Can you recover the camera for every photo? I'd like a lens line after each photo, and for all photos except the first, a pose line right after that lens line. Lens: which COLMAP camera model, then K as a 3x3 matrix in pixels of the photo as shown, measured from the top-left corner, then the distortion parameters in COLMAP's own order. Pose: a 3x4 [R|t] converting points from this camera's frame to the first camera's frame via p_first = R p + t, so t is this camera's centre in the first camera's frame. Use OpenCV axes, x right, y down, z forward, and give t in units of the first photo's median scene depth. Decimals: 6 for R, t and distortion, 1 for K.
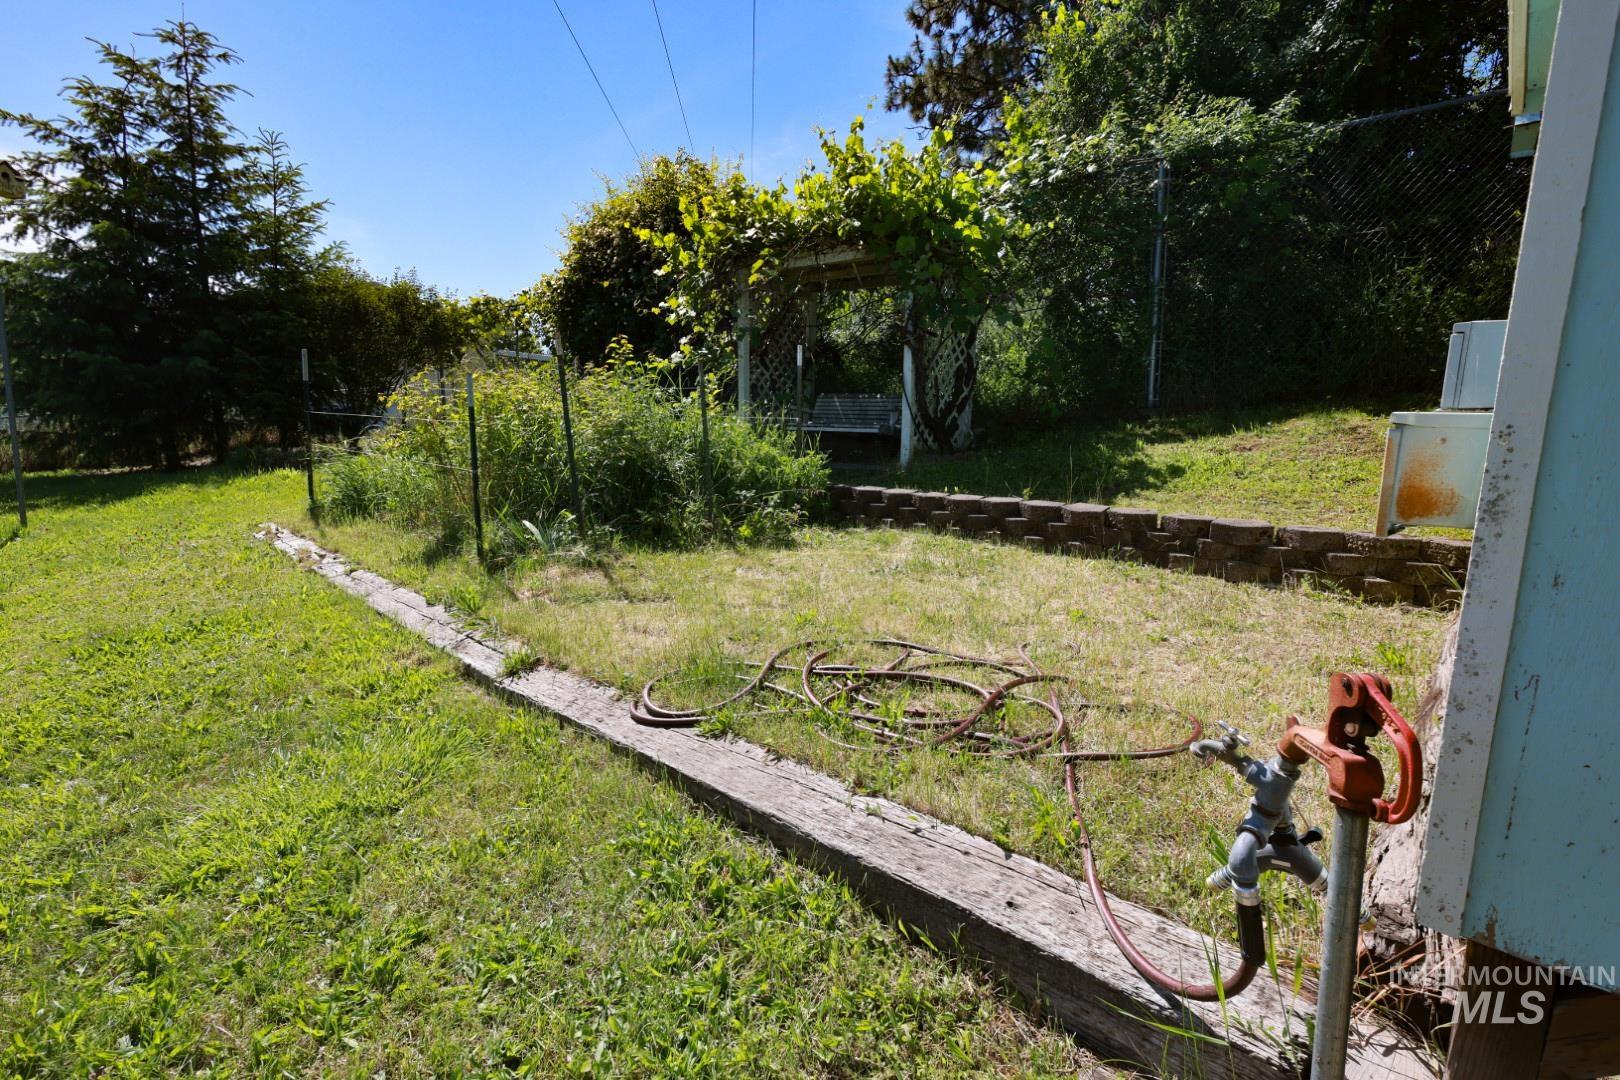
lens RADIAL K [[739.0, 0, 812.4], [0, 739.0, 543.5], [0, 0, 1]] dist [-0.001792, 0.000449]
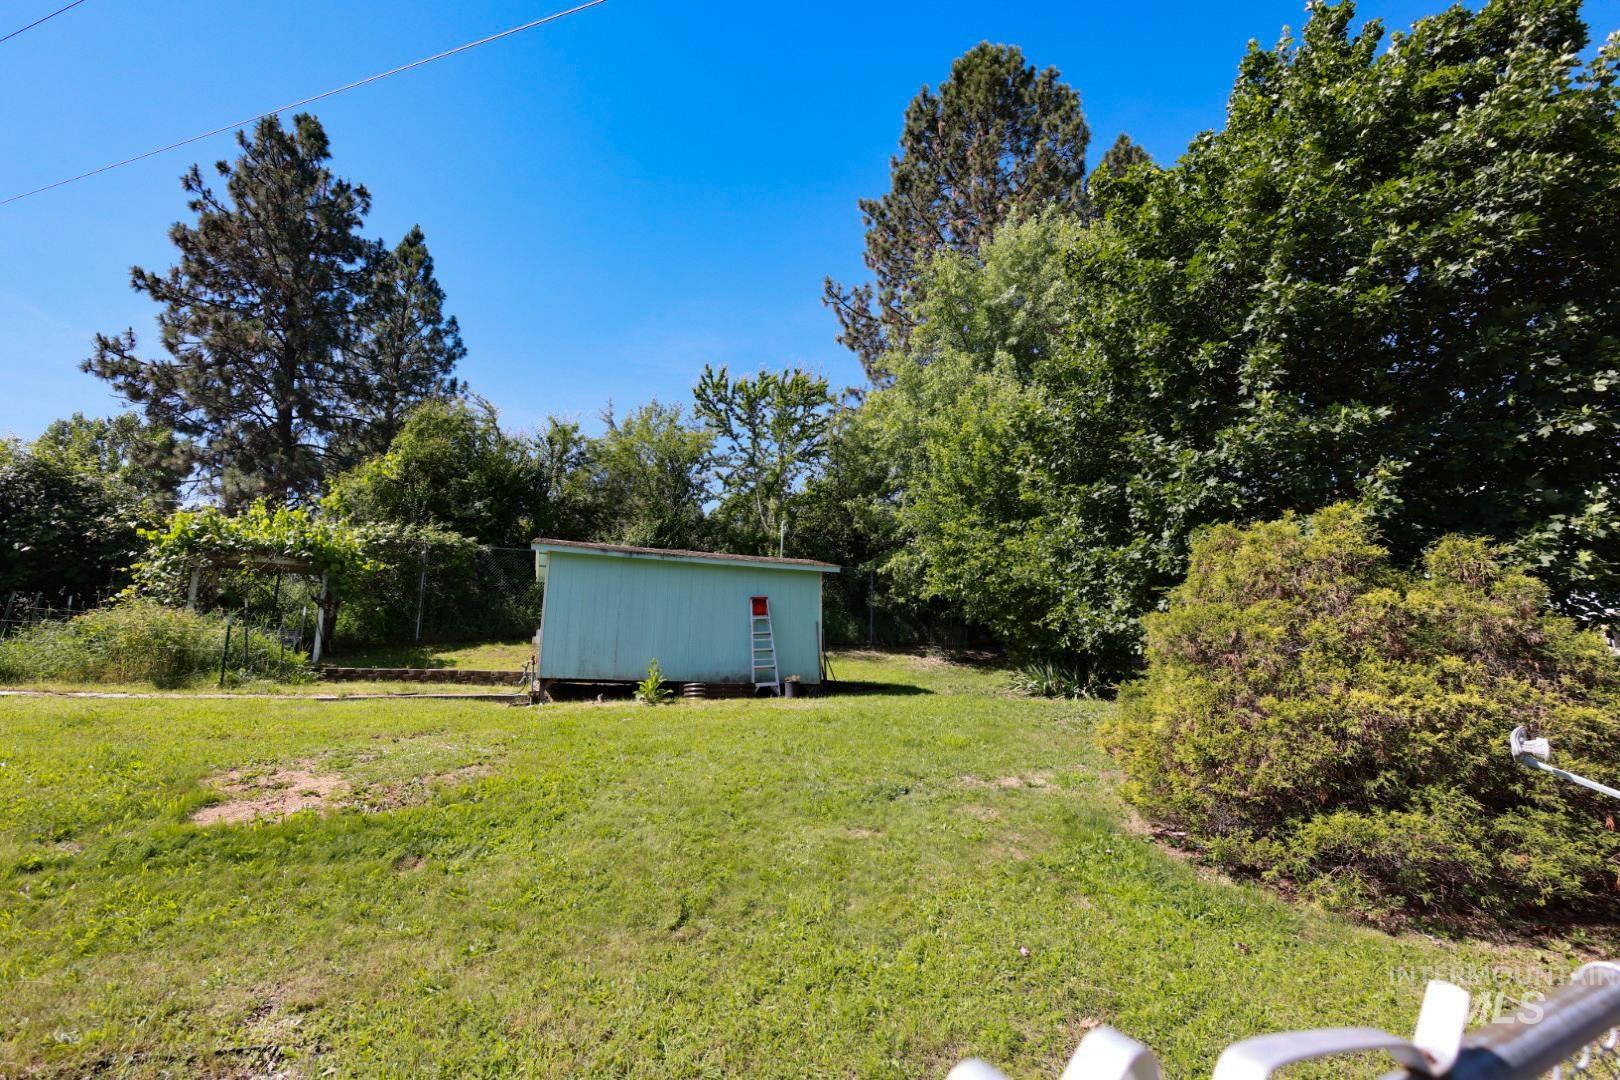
lens RADIAL K [[738.3, 0, 808.9], [0, 738.3, 549.4], [0, 0, 1]] dist [-0.002503, 0.000159]
pose [[0.459355, 0.157540, 0.874170, -1.175446], [0.138851, 0.959312, -0.245847, 0.309614], [-0.877333, 0.234311, 0.418790, -1.247550]]
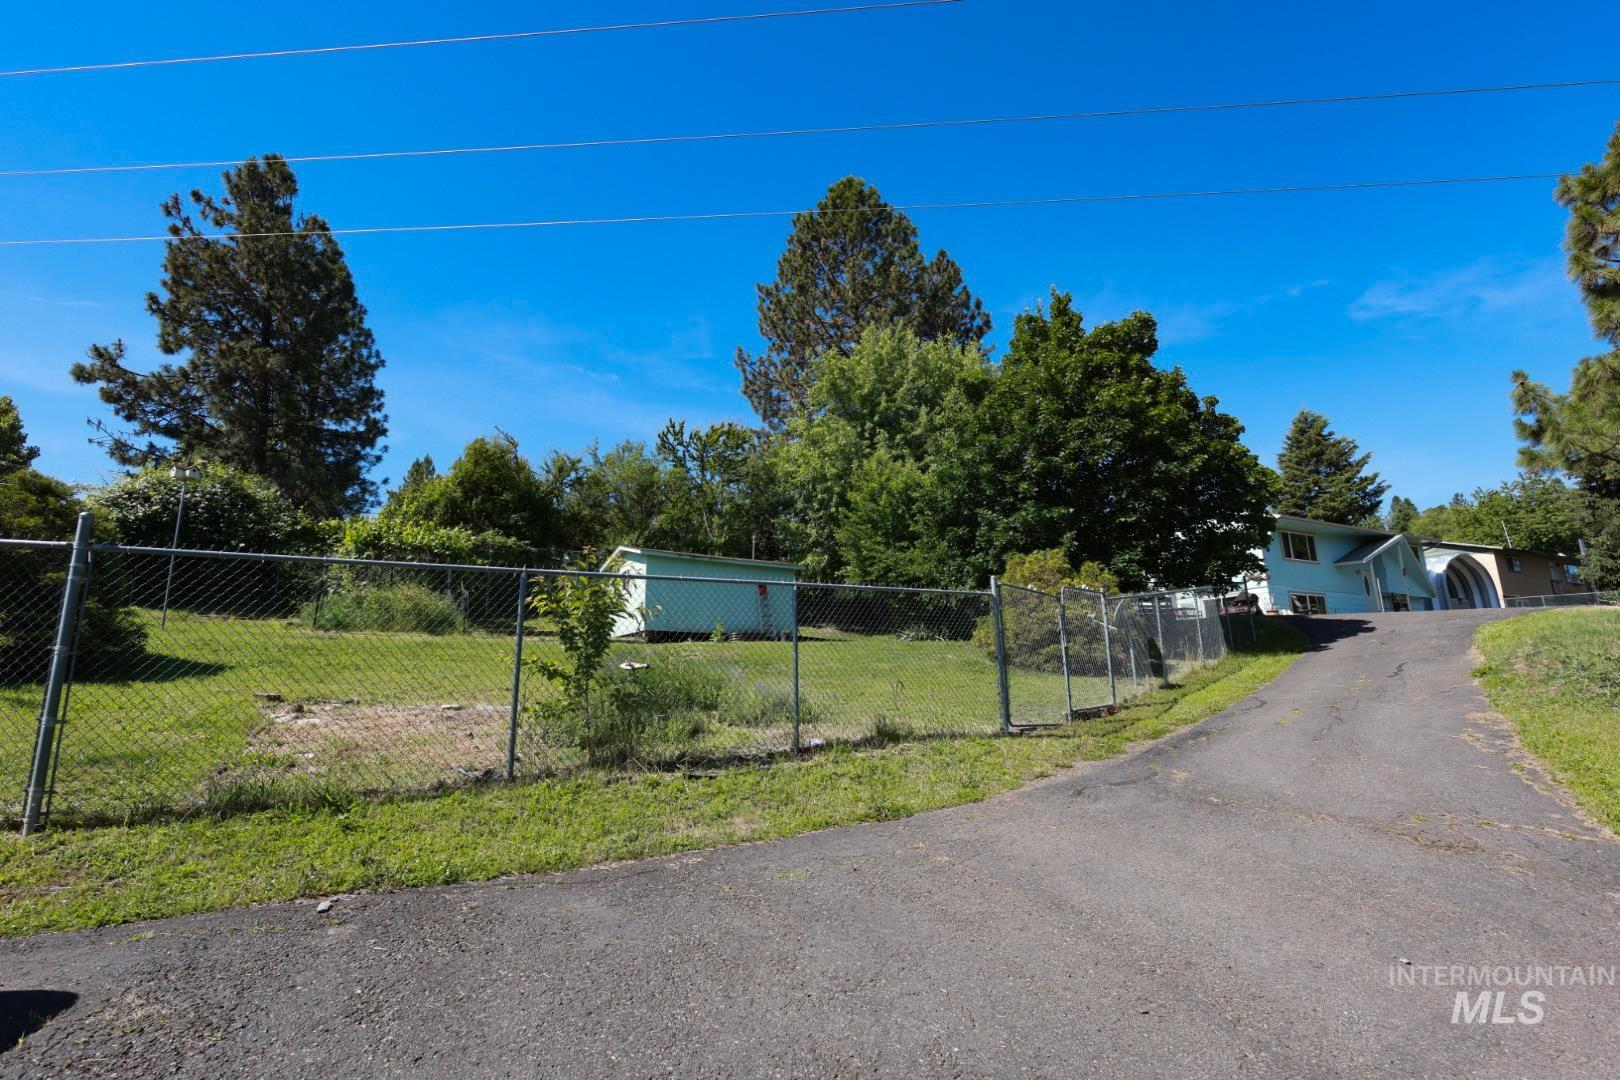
lens RADIAL K [[733.3, 0, 802.3], [0, 733.3, 531.3], [0, 0, 1]] dist [0.000037, 0.000025]
pose [[0.224510, 0.185779, 0.956599, -2.857124], [0.175949, 0.957796, -0.227306, 0.508569], [-0.958456, 0.219345, 0.182347, -1.075831]]
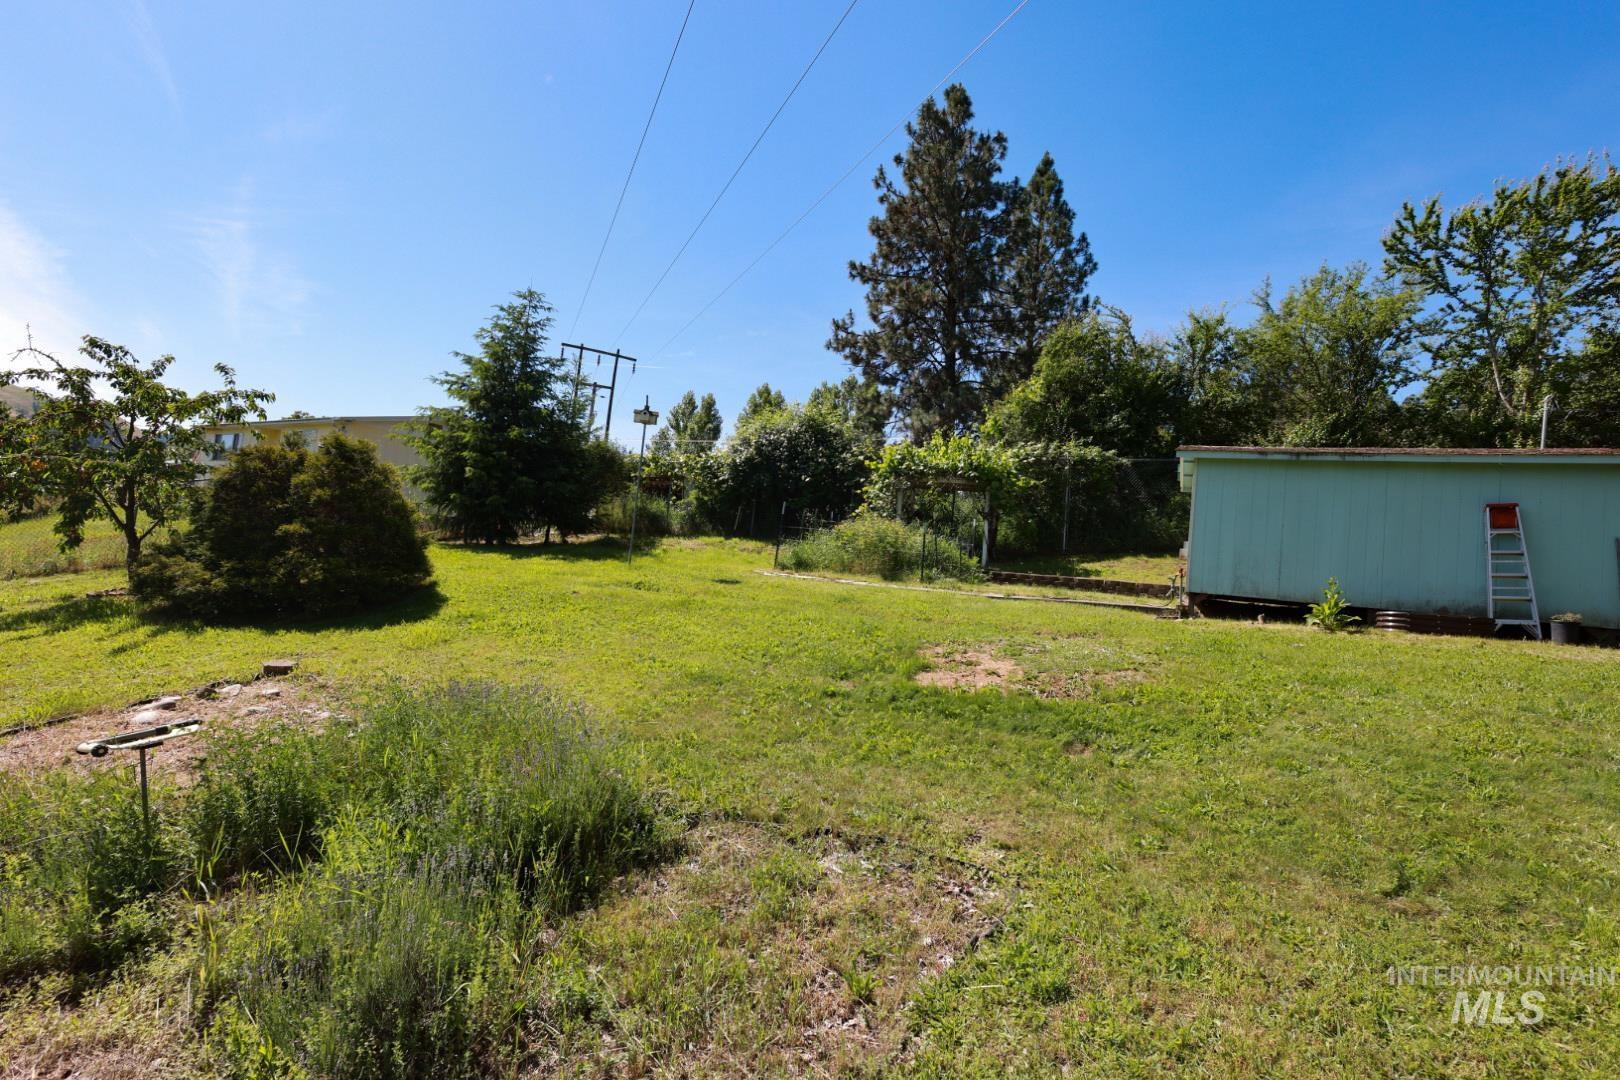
lens RADIAL K [[739.0, 0, 812.4], [0, 739.0, 543.5], [0, 0, 1]] dist [-0.001792, 0.000449]
pose [[0.955412, 0.080870, 0.283985, -1.183954], [-0.026224, 0.981203, -0.191190, 0.317284], [-0.294109, 0.175218, 0.939574, -1.215093]]
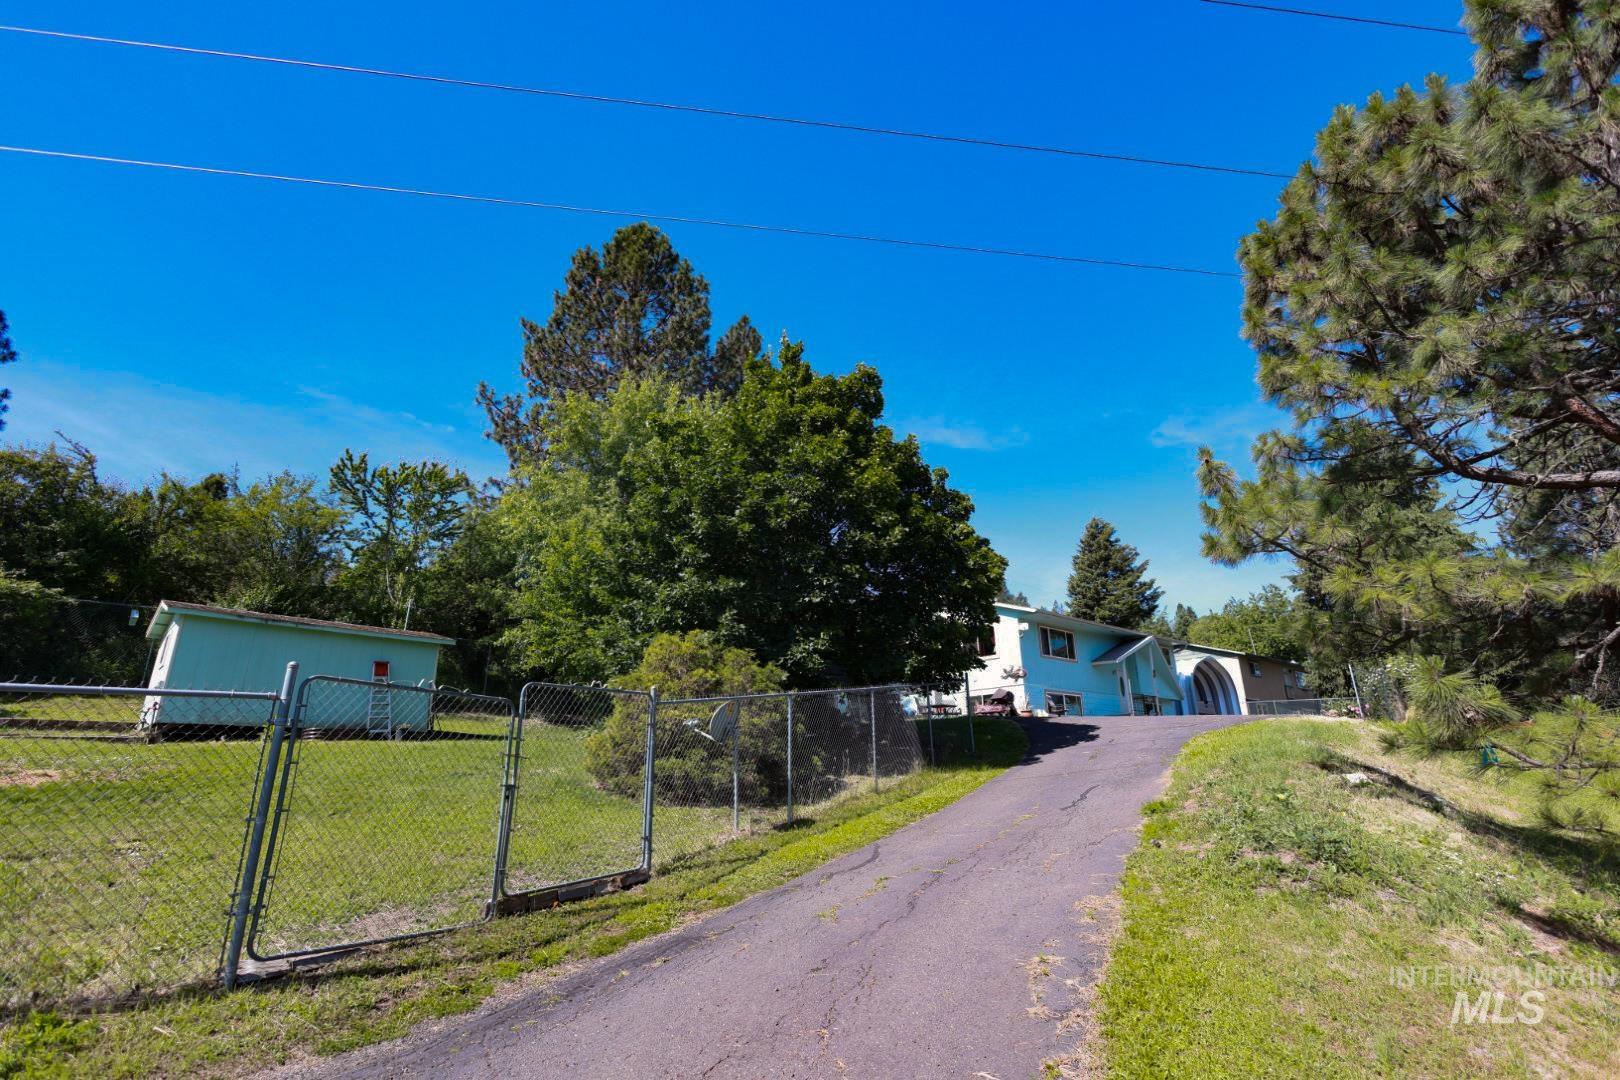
lens RADIAL K [[739.0, 0, 812.4], [0, 739.0, 543.5], [0, 0, 1]] dist [-0.001792, 0.000449]
pose [[0.003281, 0.282237, 0.959339, -2.117968], [0.171588, 0.944957, -0.278593, 0.526546], [-0.985163, 0.165525, -0.045328, -1.725384]]
